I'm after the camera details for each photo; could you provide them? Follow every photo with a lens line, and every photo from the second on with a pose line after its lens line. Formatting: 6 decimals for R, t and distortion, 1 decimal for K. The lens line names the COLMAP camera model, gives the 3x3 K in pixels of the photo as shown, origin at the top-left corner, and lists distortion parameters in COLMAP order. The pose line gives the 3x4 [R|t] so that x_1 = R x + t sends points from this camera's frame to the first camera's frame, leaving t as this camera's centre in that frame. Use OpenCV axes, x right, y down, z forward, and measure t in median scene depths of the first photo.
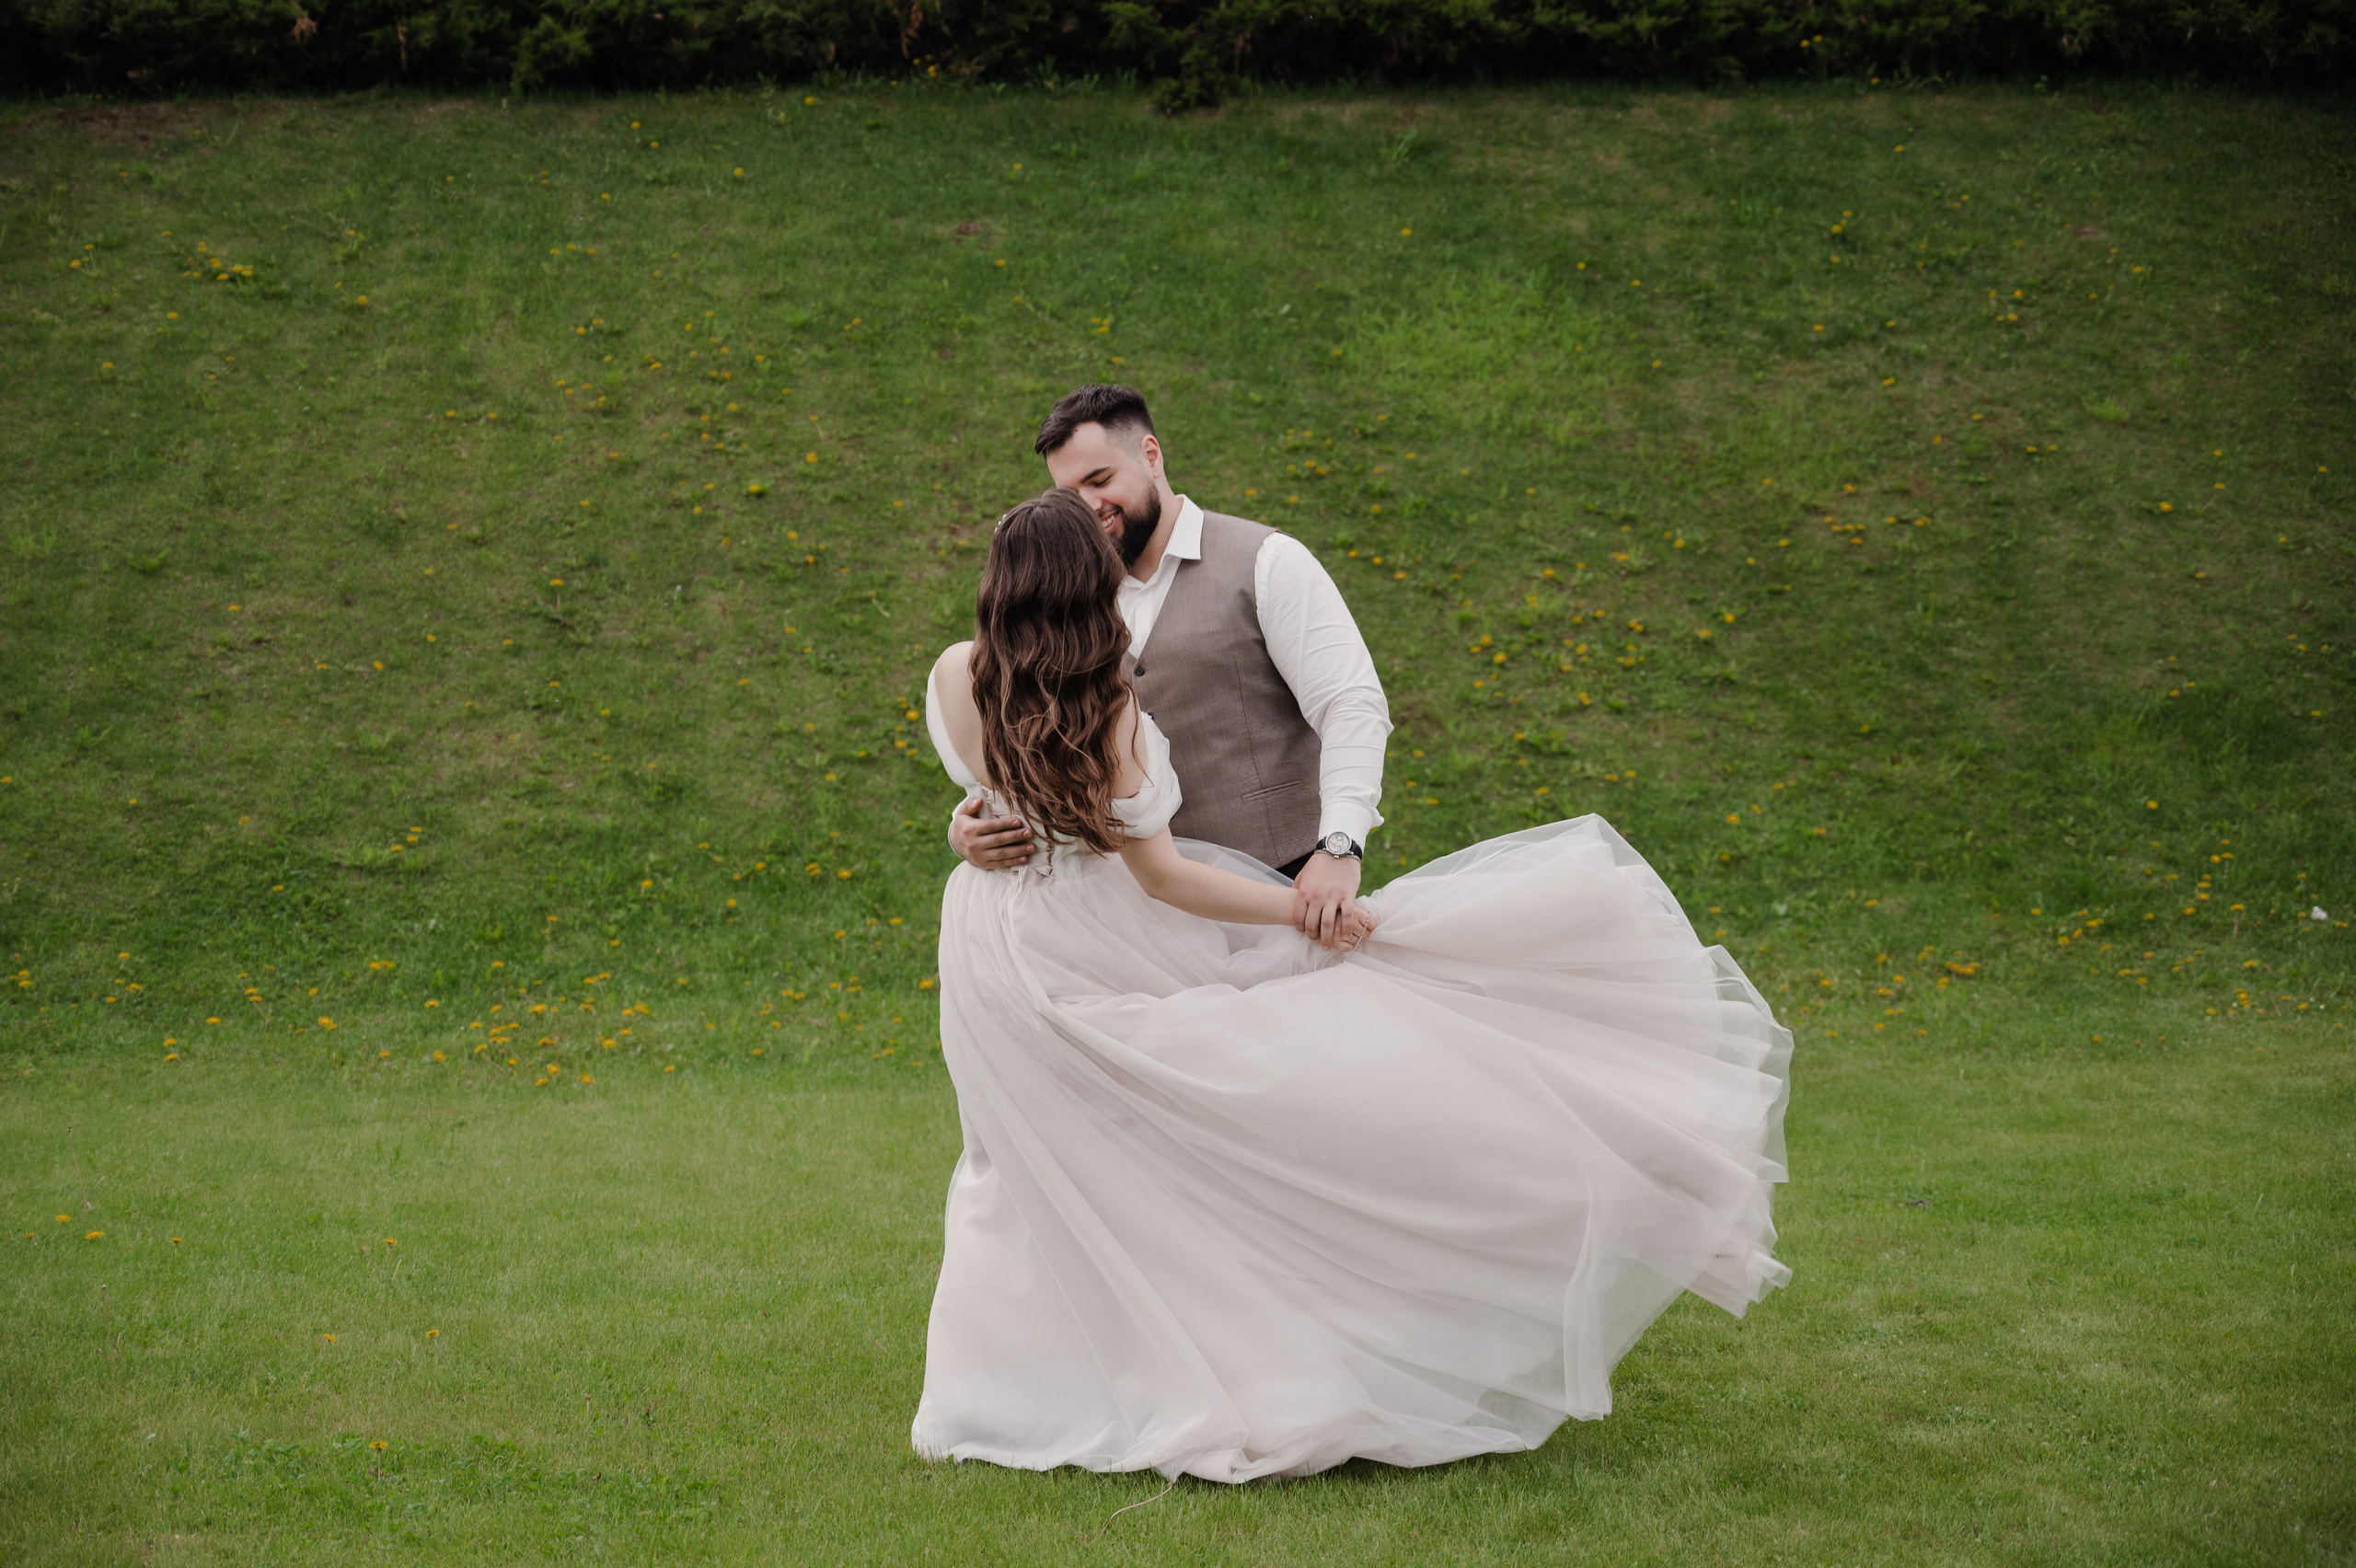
lens RADIAL K [[4769.1, 0, 1133.3], [0, 4769.1, 827.4], [0, 0, 1]] dist [0.039524, 0.000000]
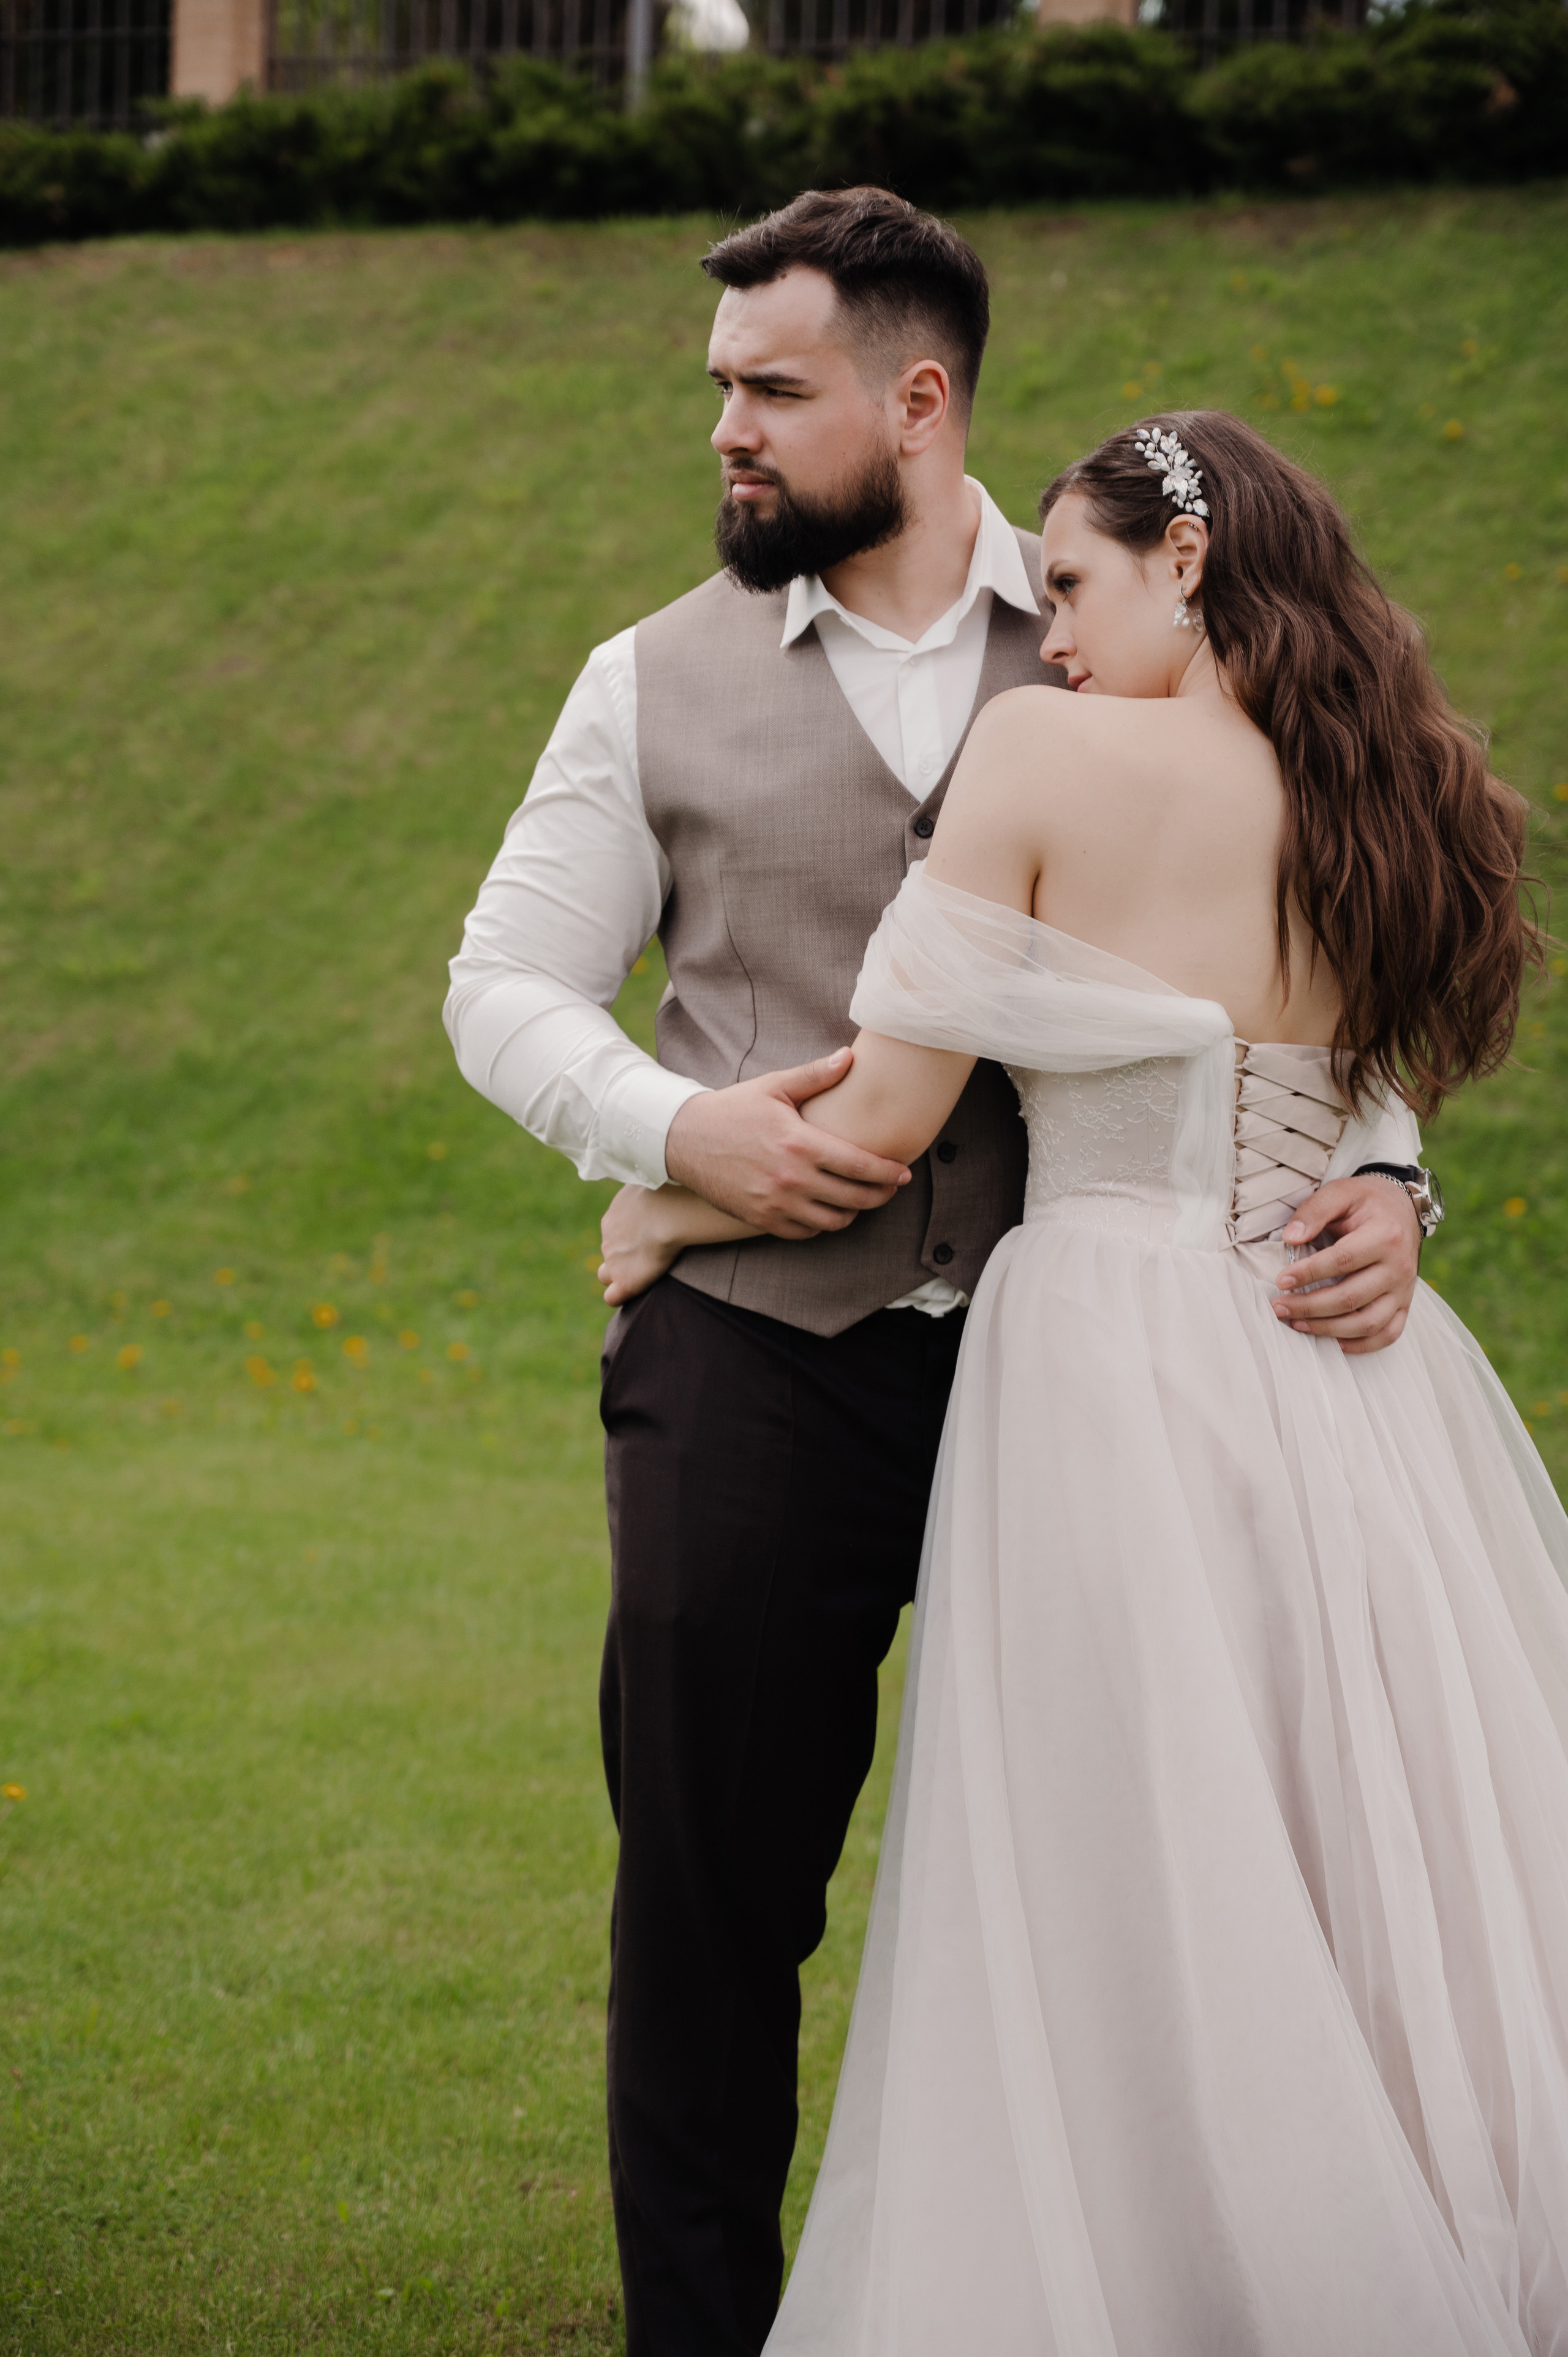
lens RADIAL K [[4770.7, 0, 786.0], [0, 4770.7, 1153.9], [0, 0, 1]] dist [0.039524, 0.000000]
pose [[0.884880, 0.060241, -0.461908, 0.110660], [-0.053327, 0.998184, 0.028022, -0.008742], [0.462757, -0.000164, 0.886485, 0.262200]]
